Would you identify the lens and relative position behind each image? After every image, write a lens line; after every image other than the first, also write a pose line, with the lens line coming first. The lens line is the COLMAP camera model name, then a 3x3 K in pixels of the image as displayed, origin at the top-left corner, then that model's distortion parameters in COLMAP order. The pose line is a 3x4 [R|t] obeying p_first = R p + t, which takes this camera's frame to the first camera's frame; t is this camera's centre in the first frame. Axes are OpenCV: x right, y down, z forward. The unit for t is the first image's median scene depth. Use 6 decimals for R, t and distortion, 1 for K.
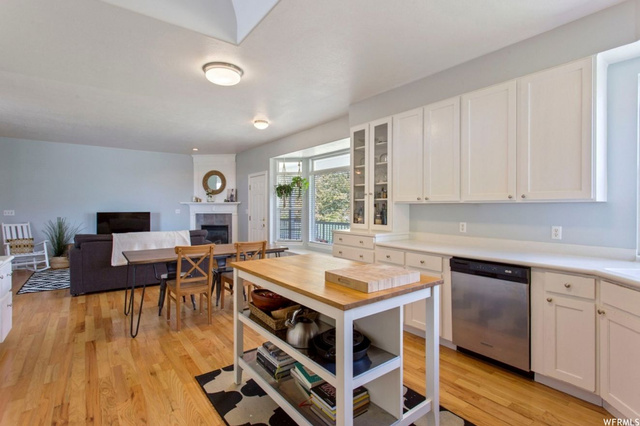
lens RADIAL K [[309.9, 0, 315.0], [0, 309.9, 207.1], [0, 0, 1]] dist [-0.001393, -0.000255]
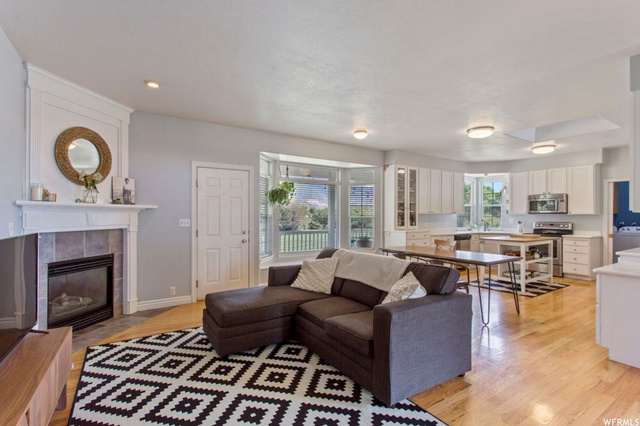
lens RADIAL K [[307.3, 0, 317.5], [0, 307.3, 213.1], [0, 0, 1]] dist [0.000023, 0.000141]
pose [[0.054430, 0.006557, 0.998496, -0.933330], [-0.002737, 0.999976, -0.006417, -0.001522], [-0.998514, -0.002384, 0.054446, 0.856745]]
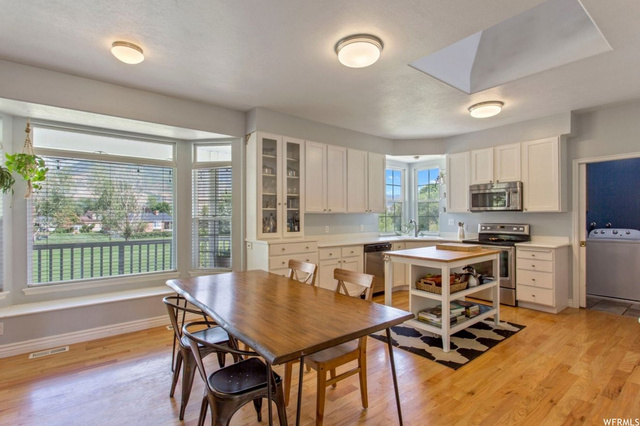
lens RADIAL K [[311.1, 0, 320.0], [0, 311.1, 213.0], [0, 0, 1]] dist [0.000230, 0.000080]
pose [[-0.036750, 0.007459, 0.999297, -0.544148], [0.005084, 0.999961, -0.007277, -0.001799], [-0.999312, 0.004813, -0.036787, 0.558726]]
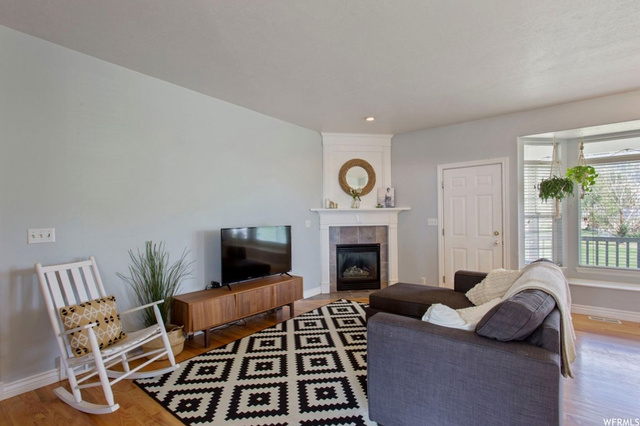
lens RADIAL K [[307.3, 0, 317.5], [0, 307.3, 213.1], [0, 0, 1]] dist [0.000023, 0.000141]
pose [[0.963041, -0.008262, 0.269229, -0.743350], [0.011176, 0.999894, -0.009294, -0.001428], [-0.269123, 0.011959, 0.963031, 0.531515]]
